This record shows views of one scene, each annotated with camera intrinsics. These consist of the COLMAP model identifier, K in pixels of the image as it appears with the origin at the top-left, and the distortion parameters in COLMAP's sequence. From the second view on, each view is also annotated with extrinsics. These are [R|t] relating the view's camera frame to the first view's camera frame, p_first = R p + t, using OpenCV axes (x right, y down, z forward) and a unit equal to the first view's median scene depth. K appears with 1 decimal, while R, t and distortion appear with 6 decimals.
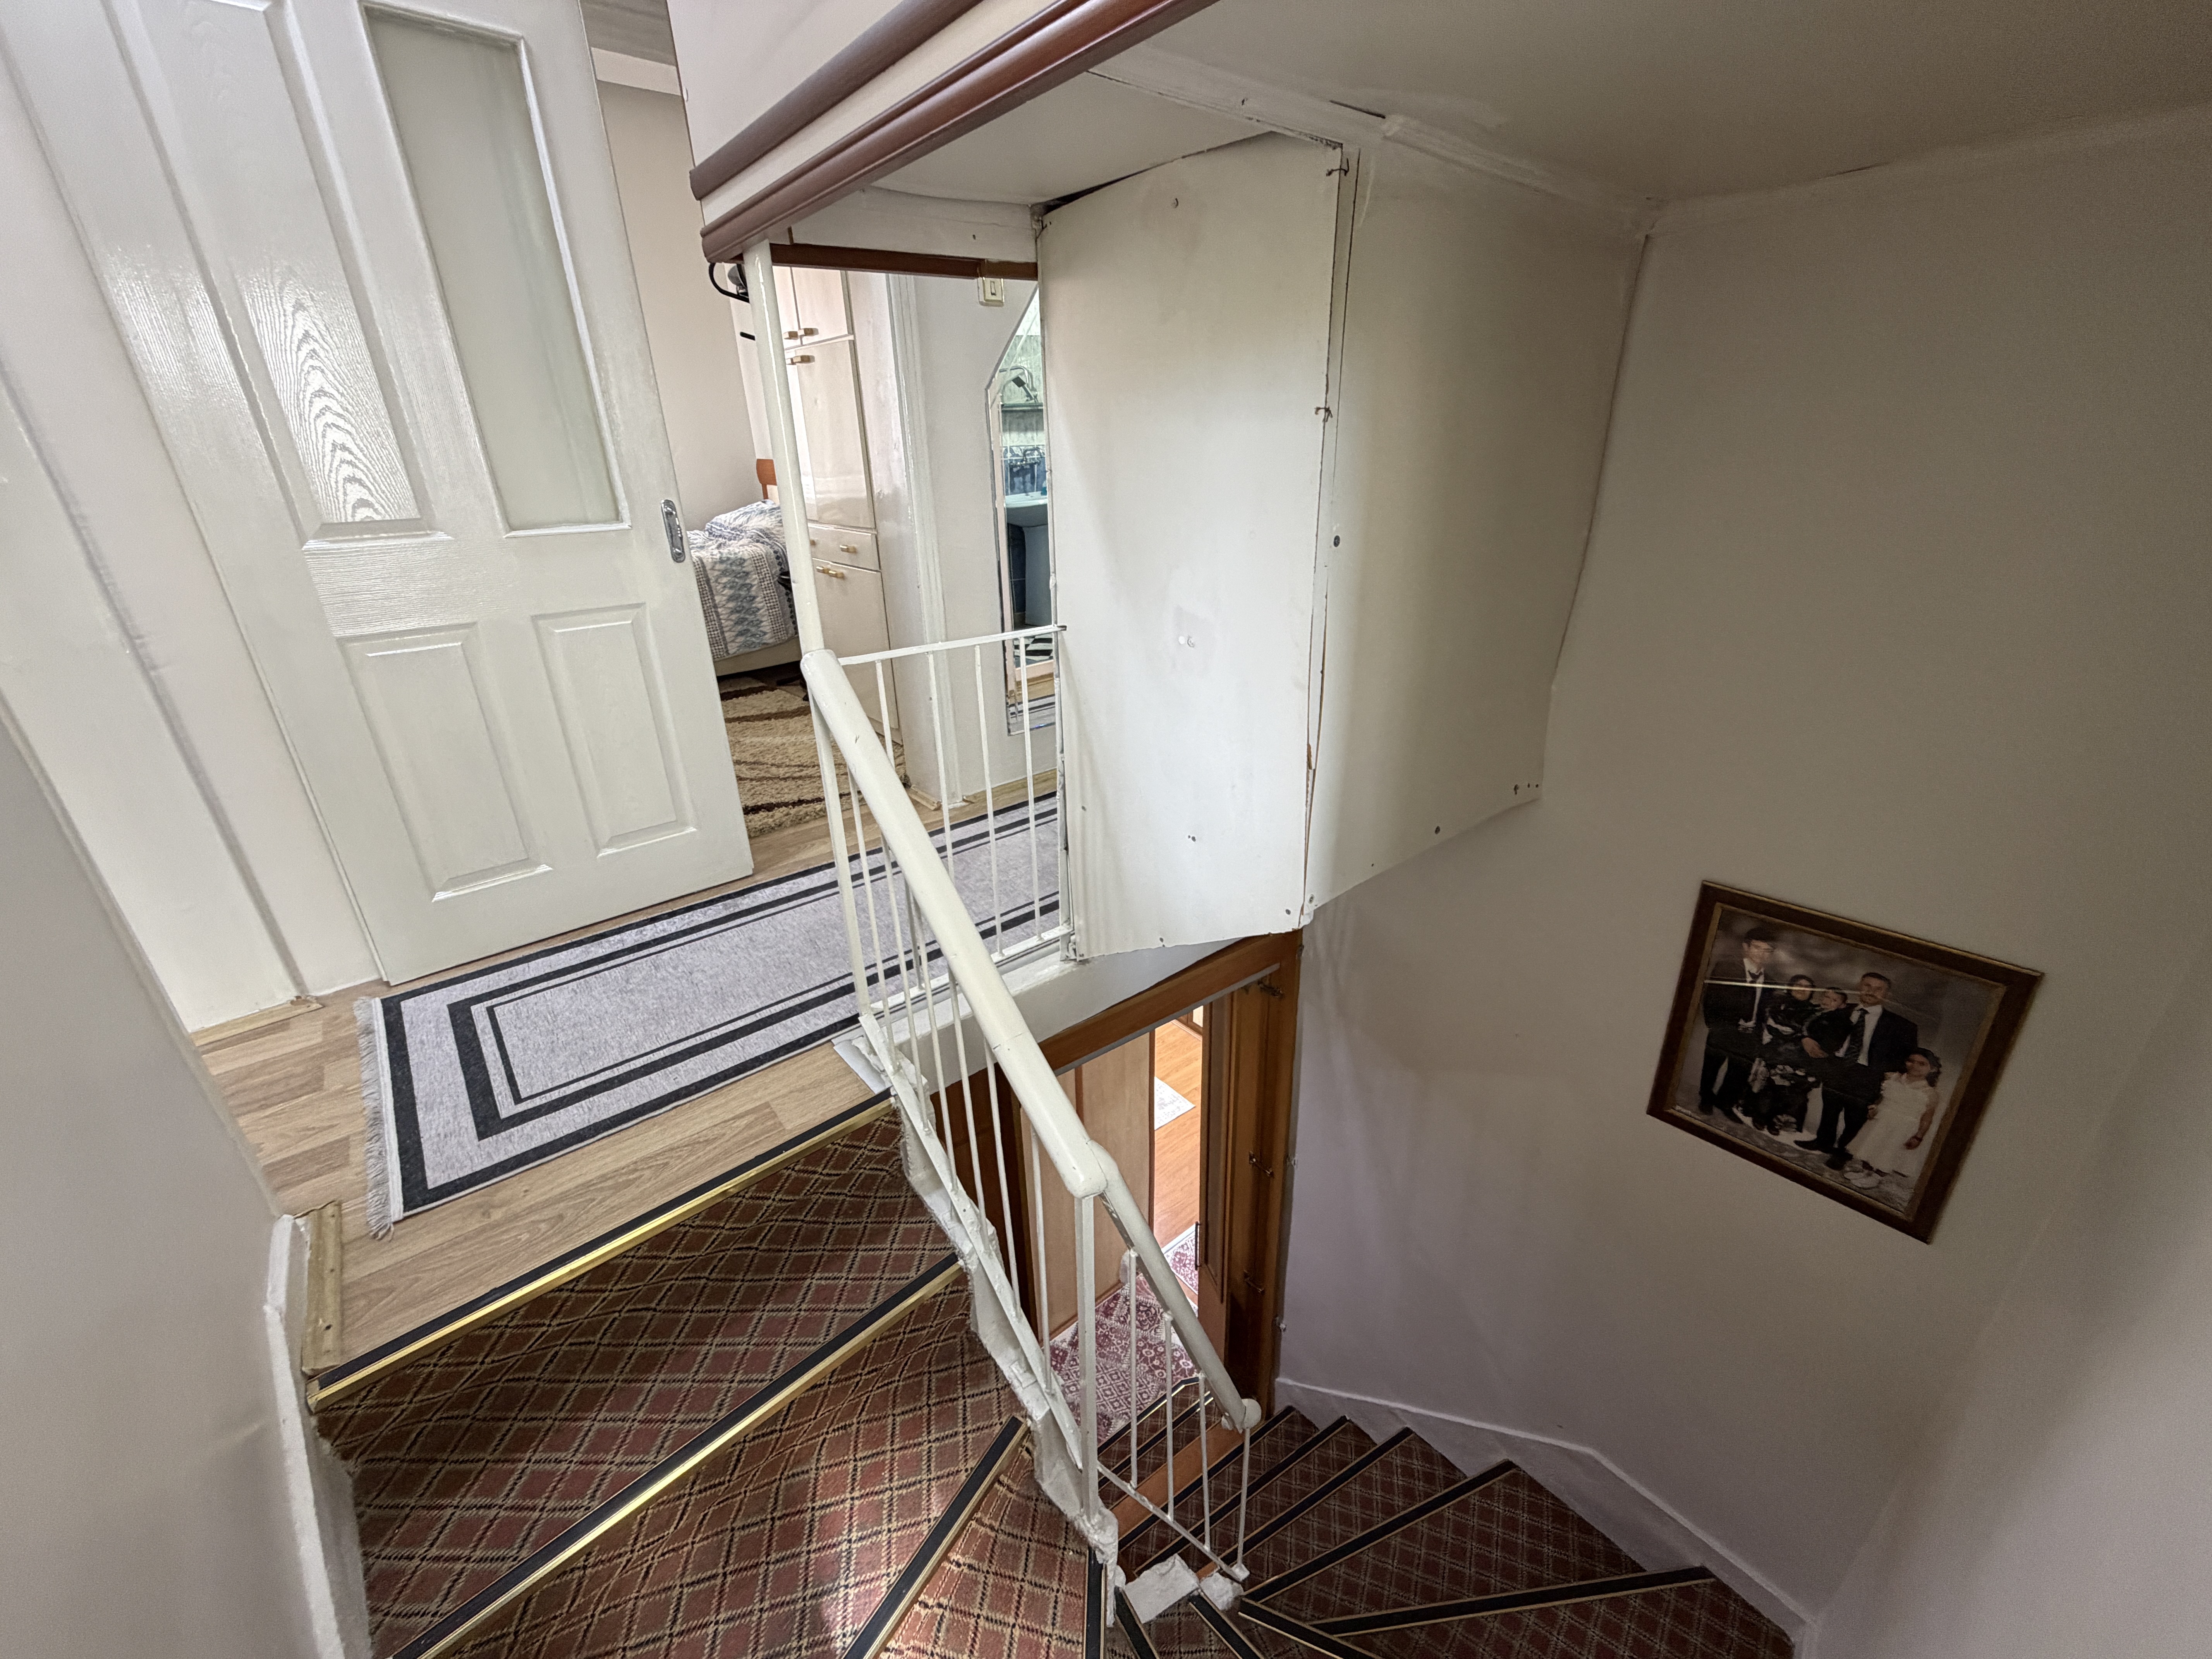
lens RADIAL K [[881.2, 0, 1102.0], [0, 881.2, 831.0], [0, 0, 1]] dist [0.000787, 0.000012]
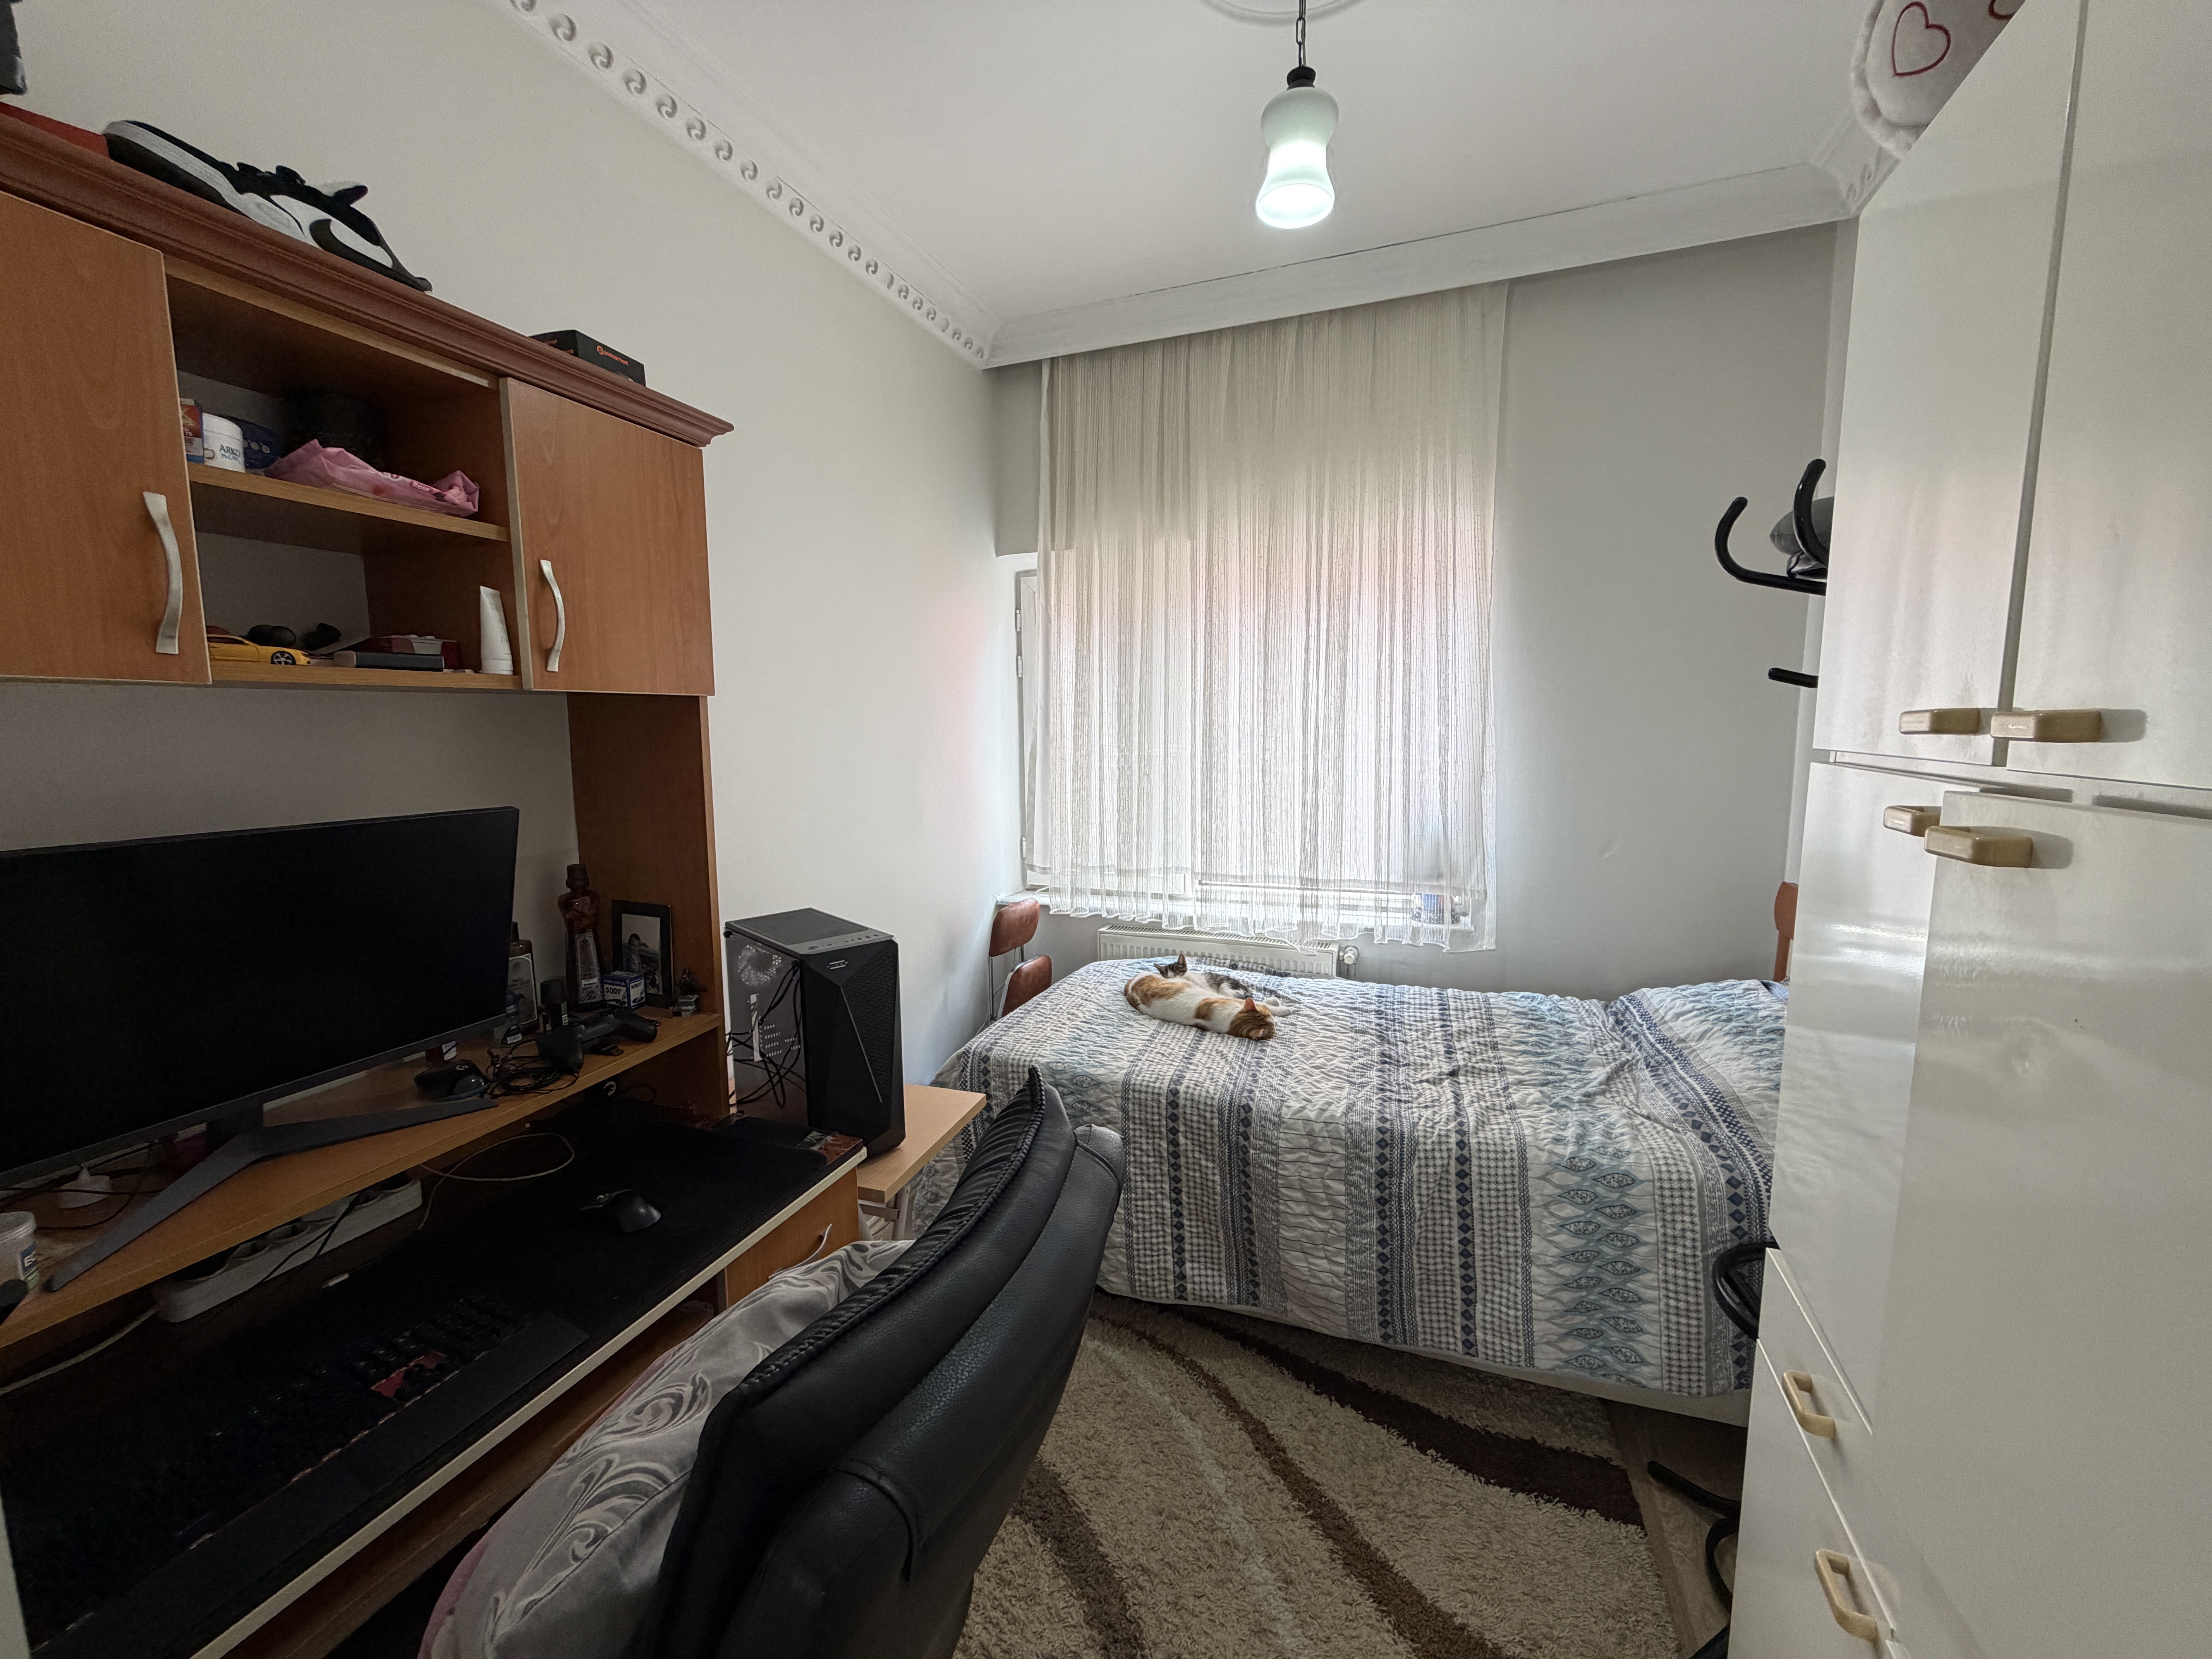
lens RADIAL K [[881.2, 0, 1100.3], [0, 881.2, 819.7], [0, 0, 1]] dist [0.000787, 0.000012]
pose [[0.488818, 0.120963, -0.863959, -0.200538], [-0.353232, 0.932971, -0.069230, -0.346163], [0.797674, 0.339019, 0.498781, 0.556297]]
